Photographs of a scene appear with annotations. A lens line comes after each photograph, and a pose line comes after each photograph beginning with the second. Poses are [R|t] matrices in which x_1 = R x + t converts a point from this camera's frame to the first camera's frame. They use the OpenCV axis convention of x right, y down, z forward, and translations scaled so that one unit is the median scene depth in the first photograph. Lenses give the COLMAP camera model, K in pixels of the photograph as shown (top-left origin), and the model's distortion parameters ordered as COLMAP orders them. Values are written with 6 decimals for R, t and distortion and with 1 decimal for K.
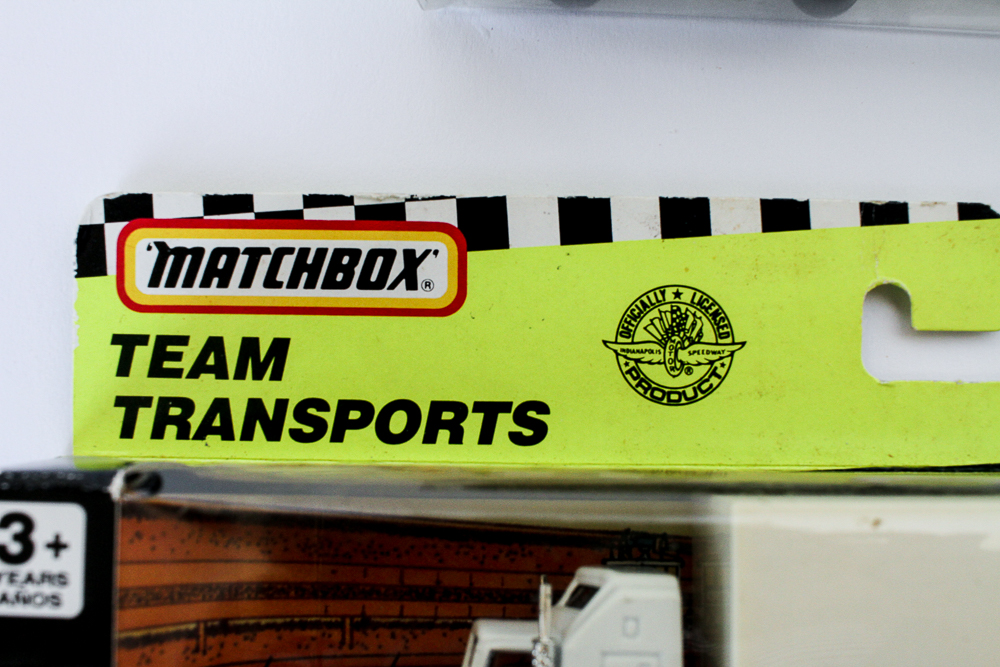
lens RADIAL K [[1163.4, 0, 492.6], [0, 1163.4, 341.9], [0, 0, 1]] dist [-0.135745, 0.103230]
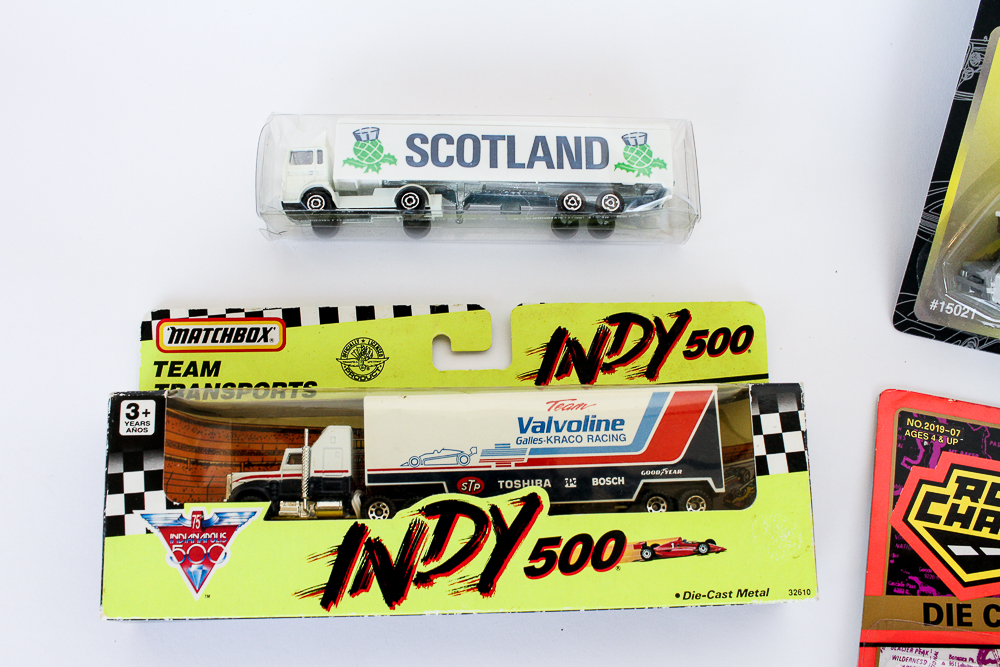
lens RADIAL K [[1139.5, 0, 493.8], [0, 1139.5, 336.3], [0, 0, 1]] dist [-0.132399, 0.122293]
pose [[0.997202, -0.027355, 0.069575, 0.280008], [0.038270, 0.986251, -0.160759, 0.390949], [-0.064221, 0.162972, 0.984538, -1.661595]]
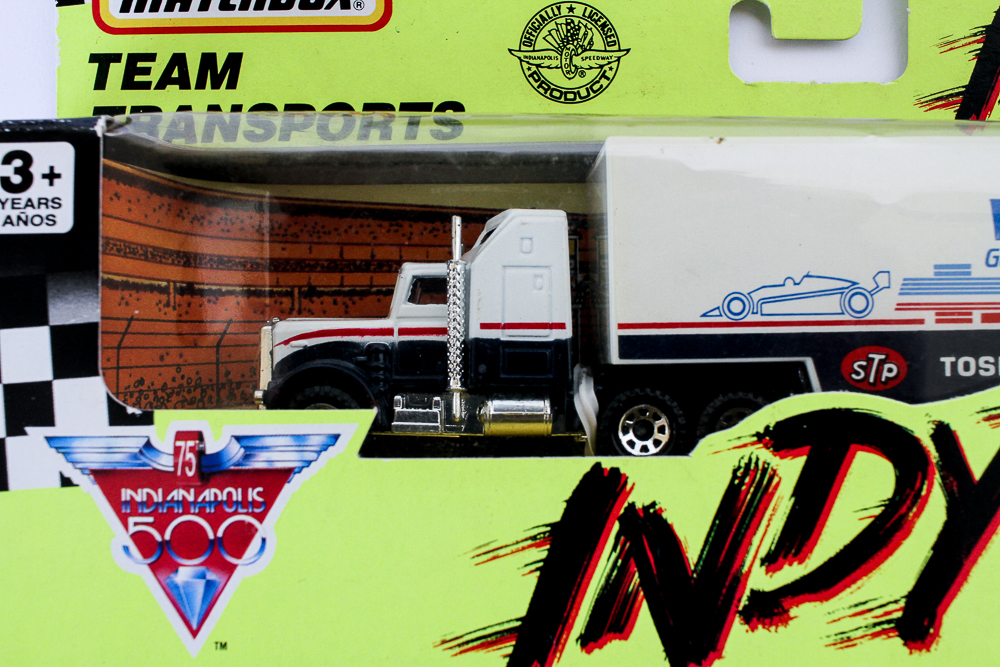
lens RADIAL K [[1163.4, 0, 492.6], [0, 1163.4, 341.9], [0, 0, 1]] dist [-0.135745, 0.103230]
pose [[0.999336, -0.021653, 0.029290, 0.038014], [0.019961, 0.998181, 0.056880, 0.228752], [-0.030468, -0.056258, 0.997951, -0.185161]]
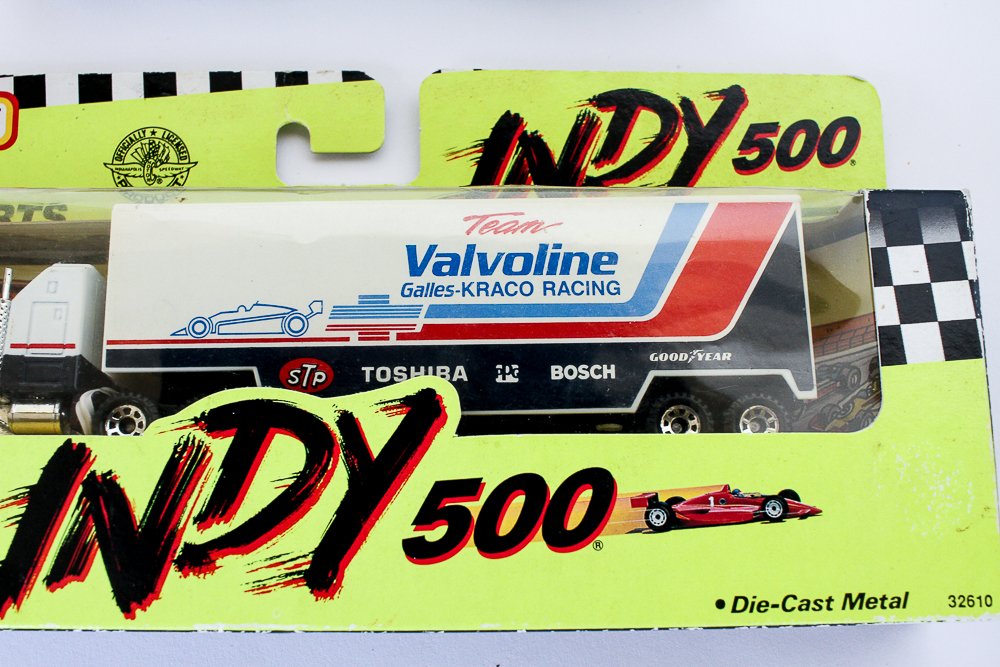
lens RADIAL K [[1163.4, 0, 492.6], [0, 1163.4, 341.9], [0, 0, 1]] dist [-0.135745, 0.103230]
pose [[0.999107, -0.015295, 0.039376, 0.540744], [0.021437, 0.986781, -0.160633, 0.481109], [-0.036399, 0.161334, 0.986228, -0.456042]]
